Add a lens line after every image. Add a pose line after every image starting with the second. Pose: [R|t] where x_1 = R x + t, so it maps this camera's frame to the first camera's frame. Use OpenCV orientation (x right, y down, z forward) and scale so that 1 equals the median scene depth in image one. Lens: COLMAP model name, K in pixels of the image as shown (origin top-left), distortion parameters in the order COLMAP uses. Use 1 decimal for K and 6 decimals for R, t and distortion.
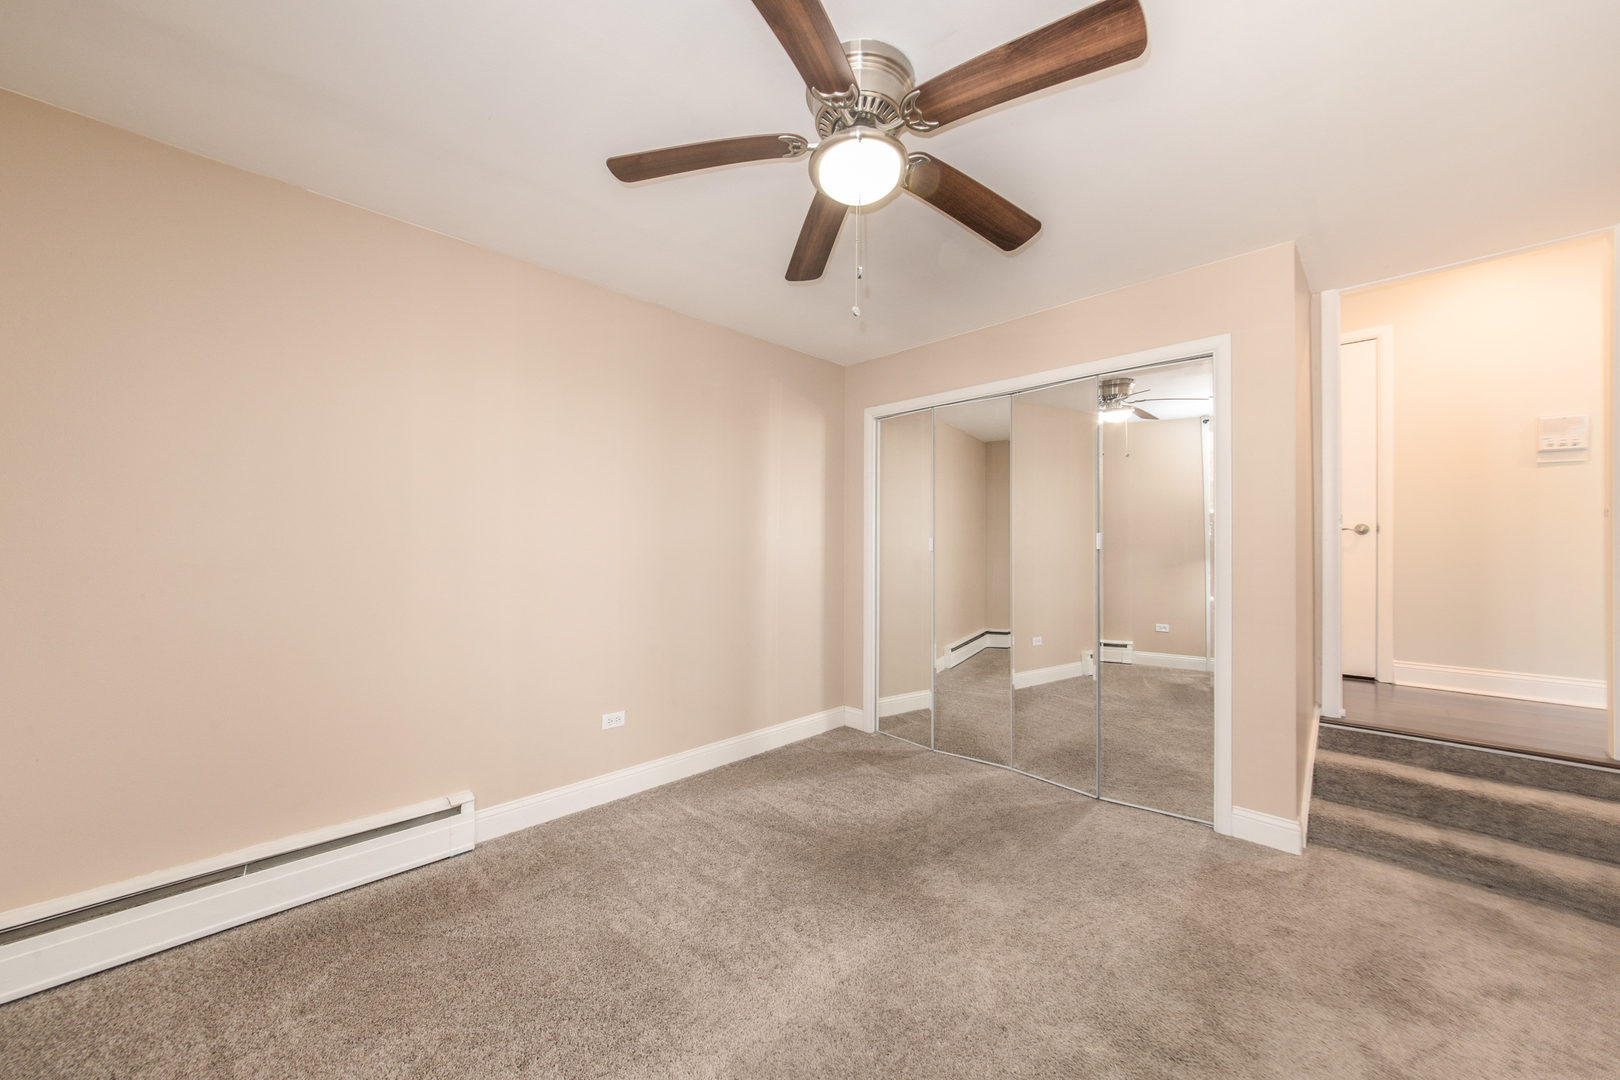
lens RADIAL K [[579.5, 0, 812.3], [0, 579.5, 549.3], [0, 0, 1]] dist [0.000757, -0.000013]
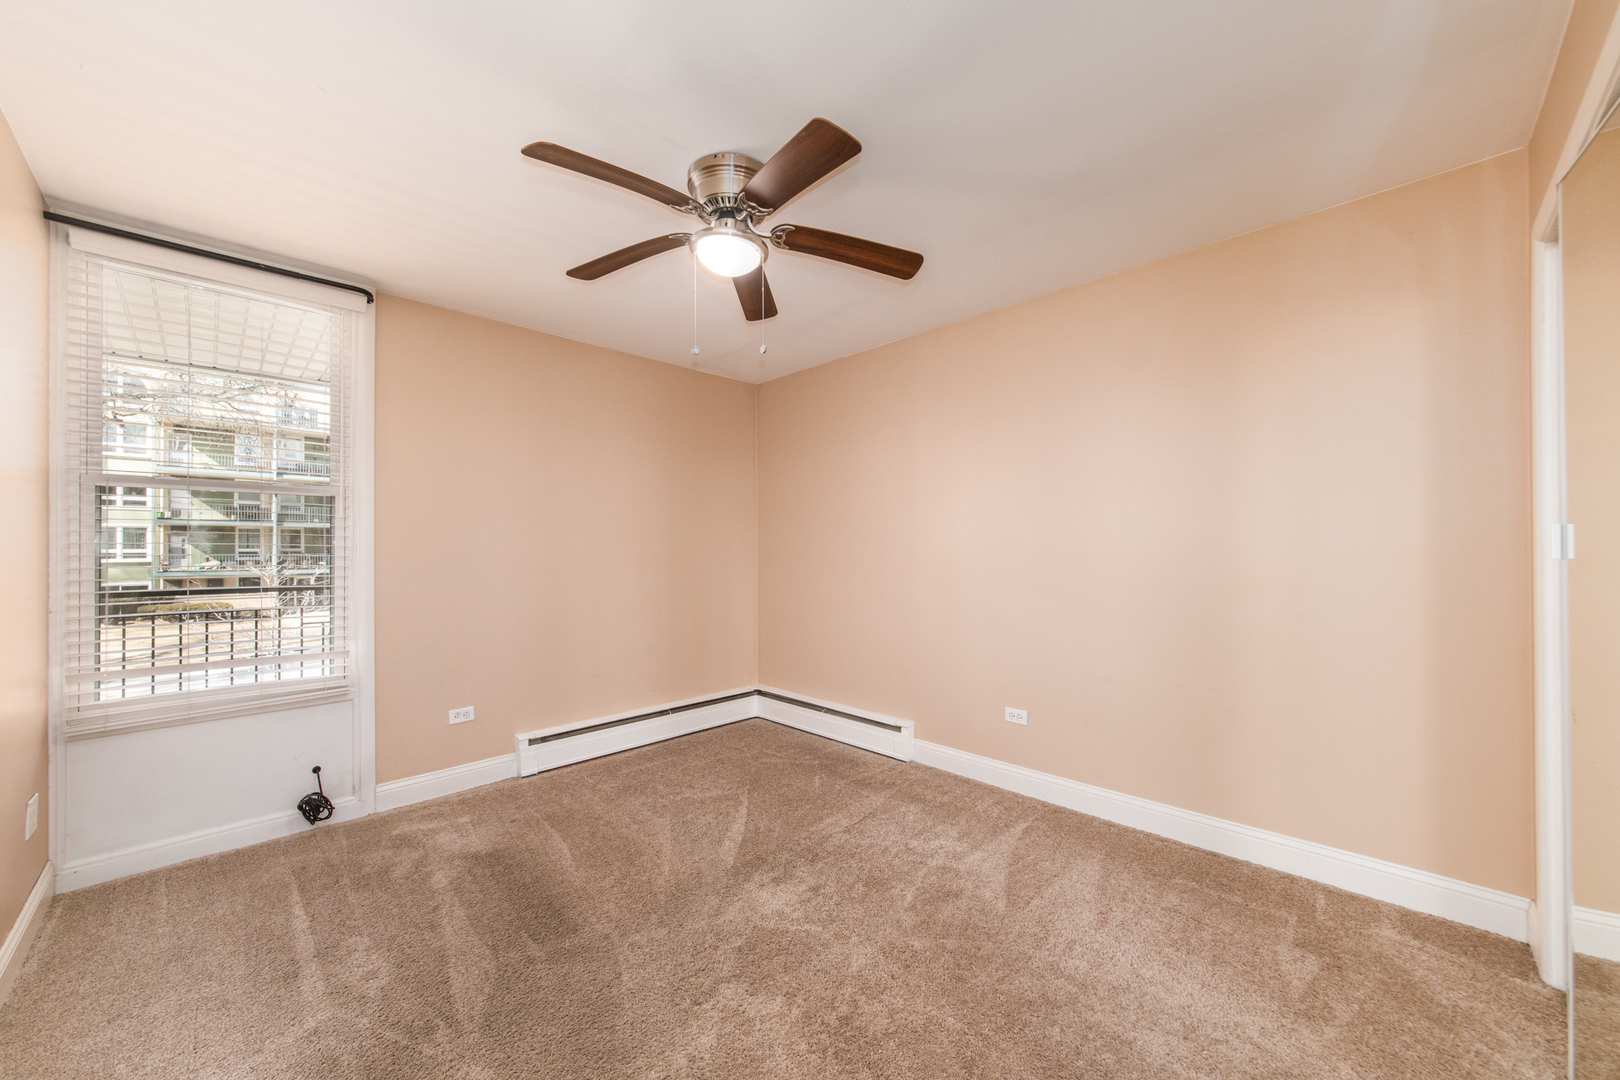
lens RADIAL K [[593.9, 0, 812.4], [0, 593.9, 541.3], [0, 0, 1]] dist [-0.016276, -0.000204]
pose [[-0.000675, -0.005569, -0.999984, 0.727726], [0.011502, 0.999918, -0.005576, -0.017800], [0.999934, -0.011506, -0.000611, 0.640239]]
